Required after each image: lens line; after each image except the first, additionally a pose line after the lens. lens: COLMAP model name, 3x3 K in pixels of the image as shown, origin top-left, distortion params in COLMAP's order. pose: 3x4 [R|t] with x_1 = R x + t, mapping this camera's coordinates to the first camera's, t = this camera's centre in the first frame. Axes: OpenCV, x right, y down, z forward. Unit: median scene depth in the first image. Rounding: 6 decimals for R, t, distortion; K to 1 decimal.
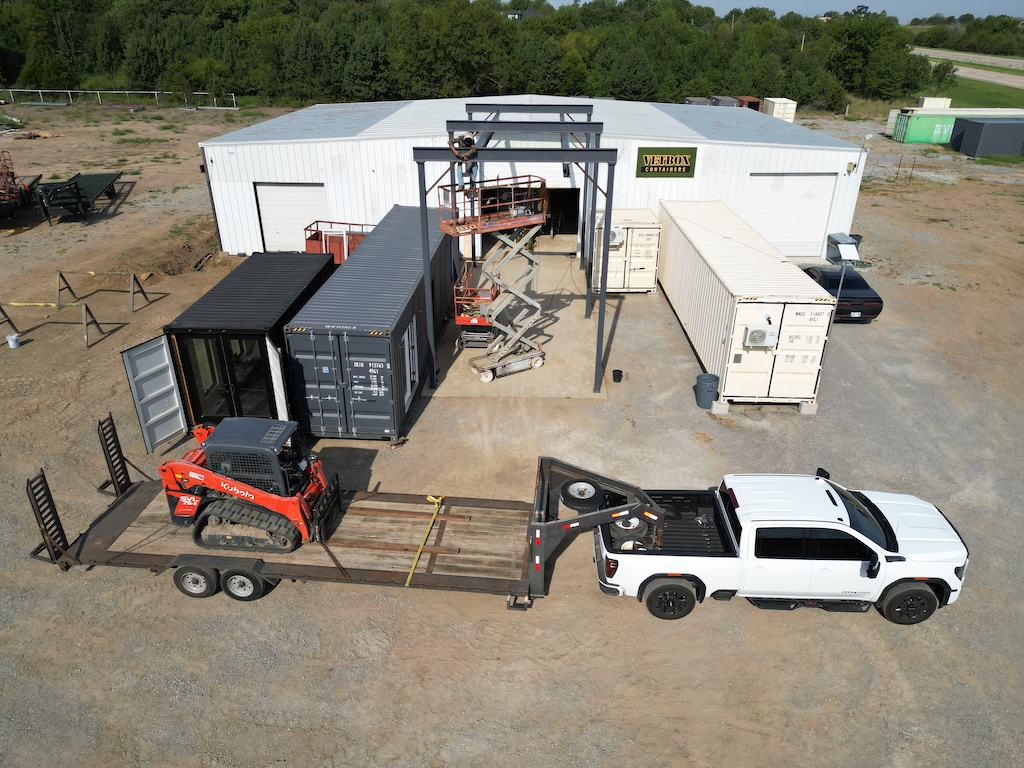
lens RADIAL K [[714.2, 0, 512.0], [0, 714.2, 384.0], [0, 0, 1]] dist [0.068434, -0.060240]
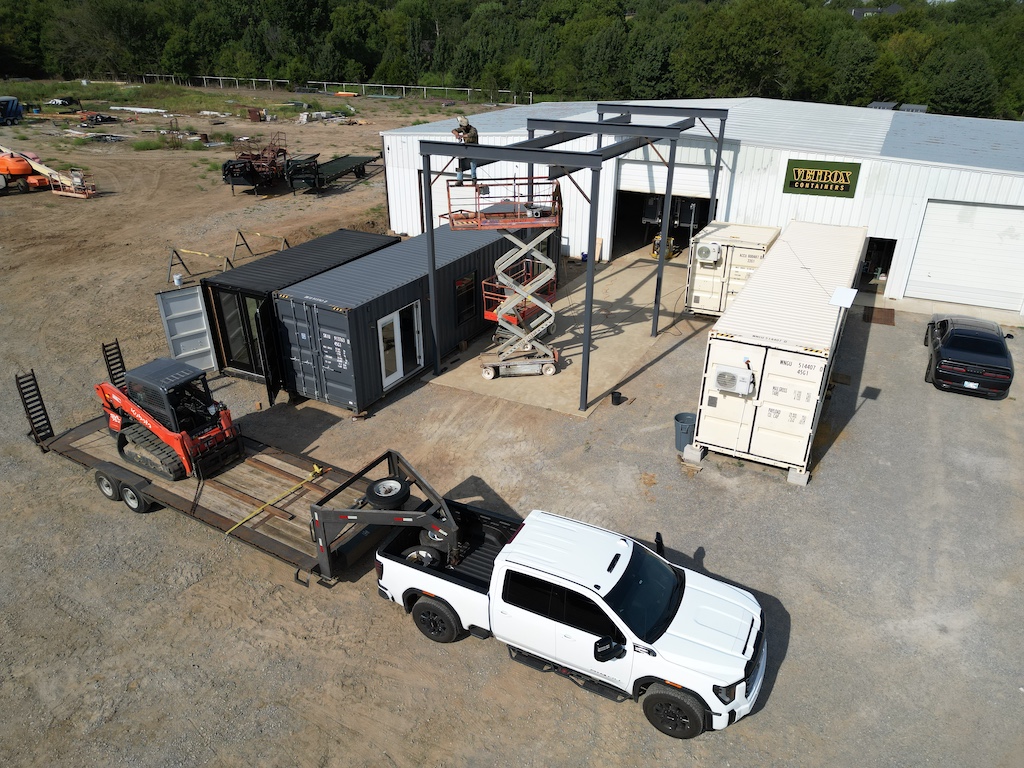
lens RADIAL K [[714.2, 0, 512.0], [0, 714.2, 384.0], [0, 0, 1]] dist [0.068434, -0.060240]
pose [[0.904792, 0.185033, -0.383555, 0.415010], [-0.185691, 0.981960, 0.035674, -0.041405], [0.383236, 0.038945, 0.922829, 0.096917]]
